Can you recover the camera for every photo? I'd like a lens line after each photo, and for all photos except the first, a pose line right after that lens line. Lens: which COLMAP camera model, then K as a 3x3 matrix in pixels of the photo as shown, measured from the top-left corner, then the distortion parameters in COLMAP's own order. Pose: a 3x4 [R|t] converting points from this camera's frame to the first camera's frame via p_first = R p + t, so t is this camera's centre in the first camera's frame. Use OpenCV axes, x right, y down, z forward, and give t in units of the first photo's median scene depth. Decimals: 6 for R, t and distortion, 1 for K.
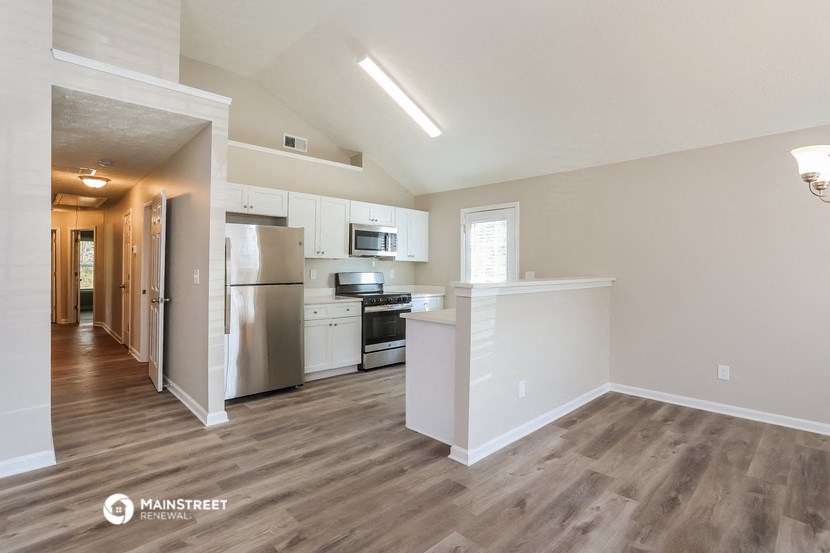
lens RADIAL K [[400.3, 0, 417.1], [0, 400.3, 267.2], [0, 0, 1]] dist [-0.050970, 0.016556]
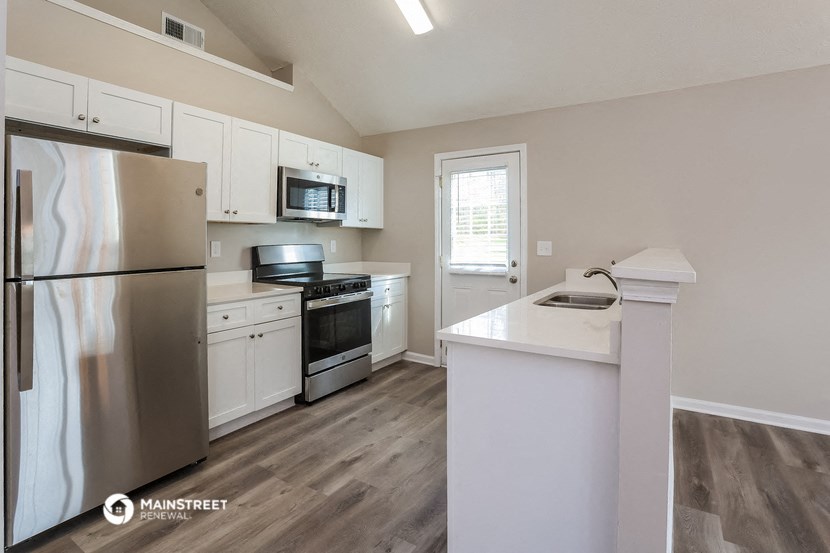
lens RADIAL K [[423.4, 0, 407.4], [0, 423.4, 231.2], [0, 0, 1]] dist [-0.051270, 0.018244]
pose [[0.974492, -0.003443, 0.224398, -0.130729], [0.006393, 0.999902, -0.012423, 0.000756], [-0.224333, 0.013540, 0.974418, 0.346006]]
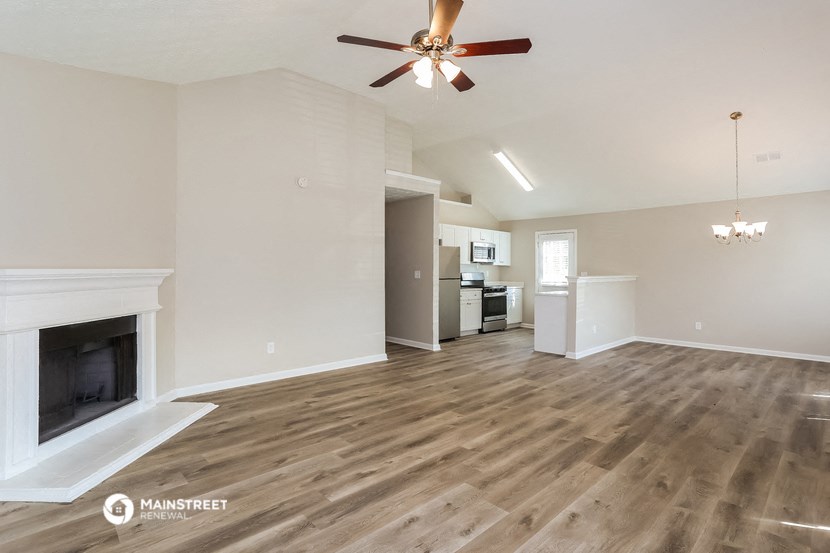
lens RADIAL K [[400.3, 0, 417.1], [0, 400.3, 267.2], [0, 0, 1]] dist [-0.050970, 0.016556]
pose [[0.999773, 0.000415, -0.021323, -0.385362], [-0.000511, 0.999990, -0.004496, -0.001584], [0.021321, 0.004506, 0.999763, -0.670282]]
